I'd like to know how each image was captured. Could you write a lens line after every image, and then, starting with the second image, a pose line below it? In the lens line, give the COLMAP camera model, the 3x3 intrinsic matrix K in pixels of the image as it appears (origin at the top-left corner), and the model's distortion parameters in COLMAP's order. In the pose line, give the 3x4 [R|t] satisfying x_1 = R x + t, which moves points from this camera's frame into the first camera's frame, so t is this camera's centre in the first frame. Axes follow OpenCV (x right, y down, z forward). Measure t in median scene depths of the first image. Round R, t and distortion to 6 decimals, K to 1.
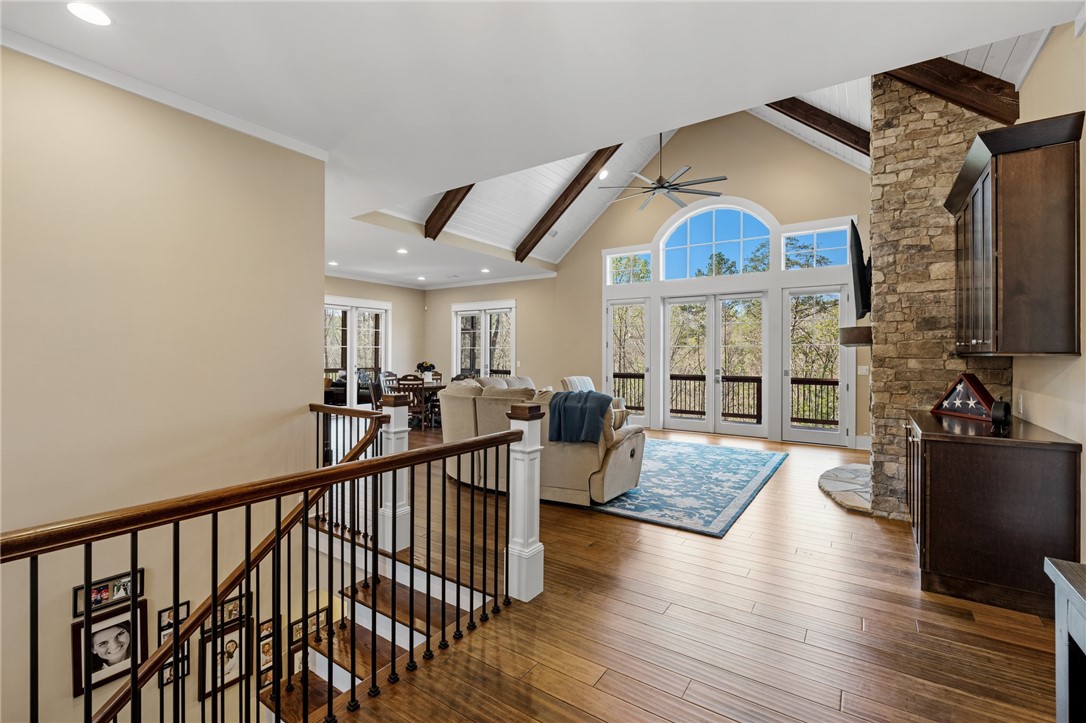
lens RADIAL K [[469.1, 0, 551.4], [0, 469.1, 355.4], [0, 0, 1]] dist [-0.009041, 0.000426]
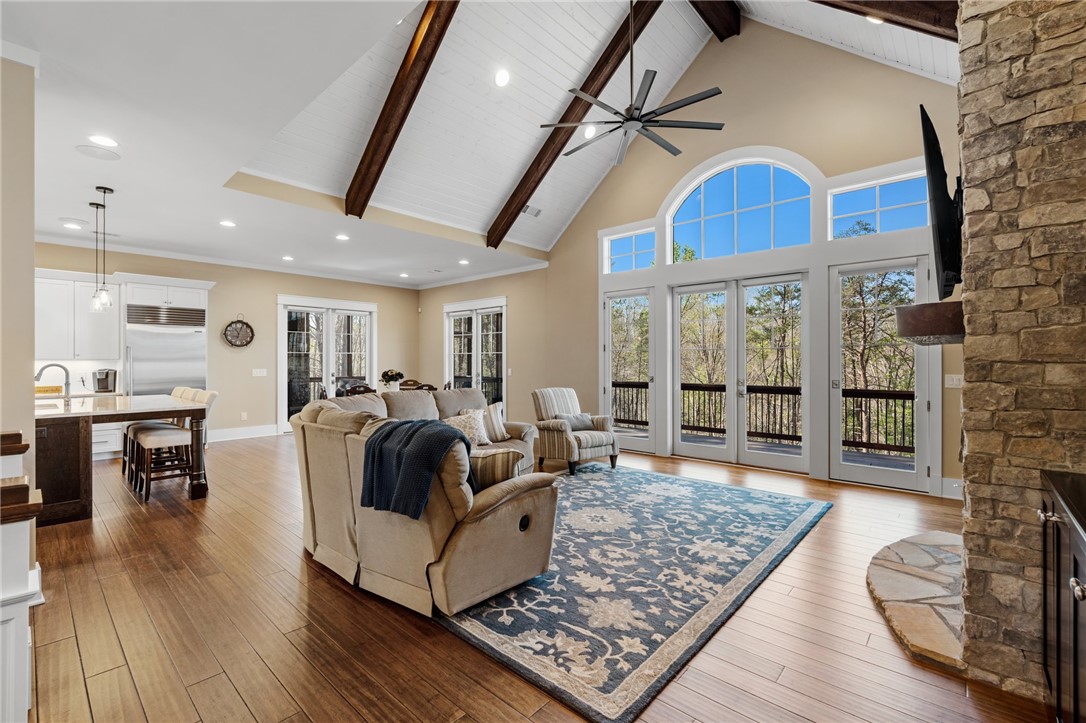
lens RADIAL K [[469.1, 0, 550.4], [0, 469.1, 362.3], [0, 0, 1]] dist [-0.009041, 0.000426]
pose [[0.991178, -0.005161, -0.132436, 0.276061], [0.005265, 0.999986, 0.000434, 0.002263], [0.132432, -0.001127, 0.991191, 0.392947]]
